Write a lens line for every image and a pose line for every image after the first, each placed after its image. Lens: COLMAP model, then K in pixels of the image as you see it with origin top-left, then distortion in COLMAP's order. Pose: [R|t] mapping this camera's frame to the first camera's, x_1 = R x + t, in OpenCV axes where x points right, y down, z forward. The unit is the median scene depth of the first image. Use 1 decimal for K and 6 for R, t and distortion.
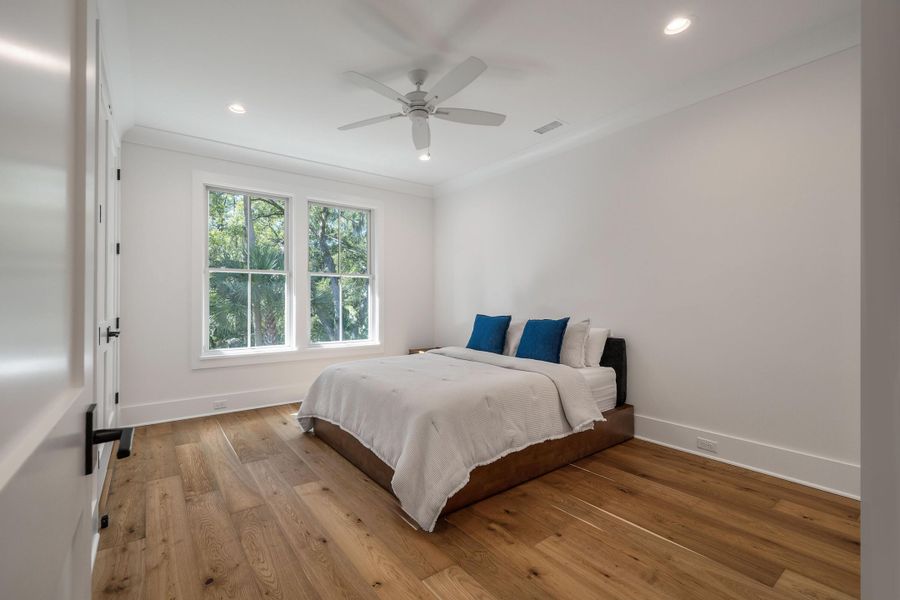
lens RADIAL K [[386.4, 0, 441.8], [0, 386.4, 299.8], [0, 0, 1]] dist [0.003030, -0.000536]
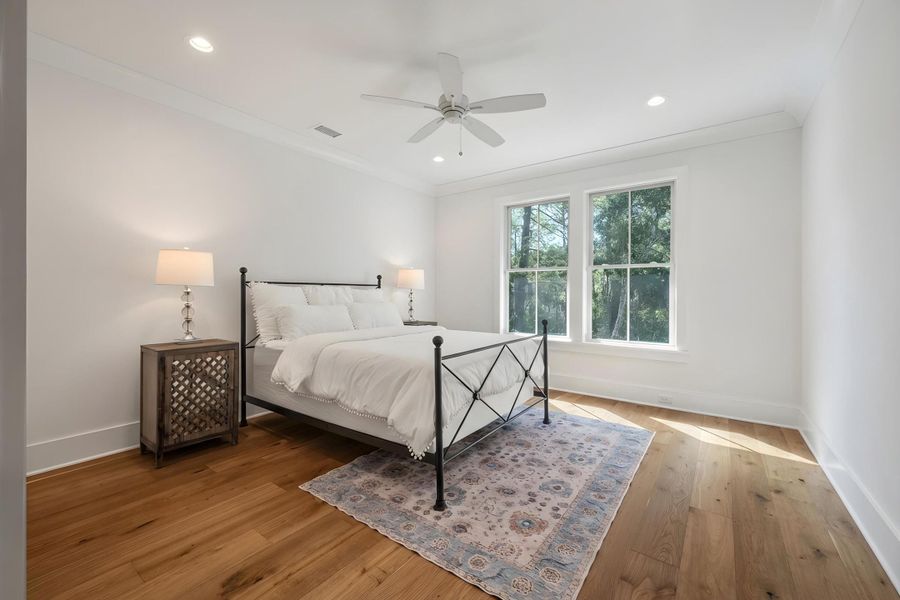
lens RADIAL K [[386.4, 0, 441.1], [0, 386.4, 296.9], [0, 0, 1]] dist [0.003030, -0.000536]
pose [[0.292990, 0.008704, -0.956076, 0.349730], [-0.003477, 0.999962, 0.008038, 0.000421], [0.956109, 0.000969, 0.293009, 0.248575]]
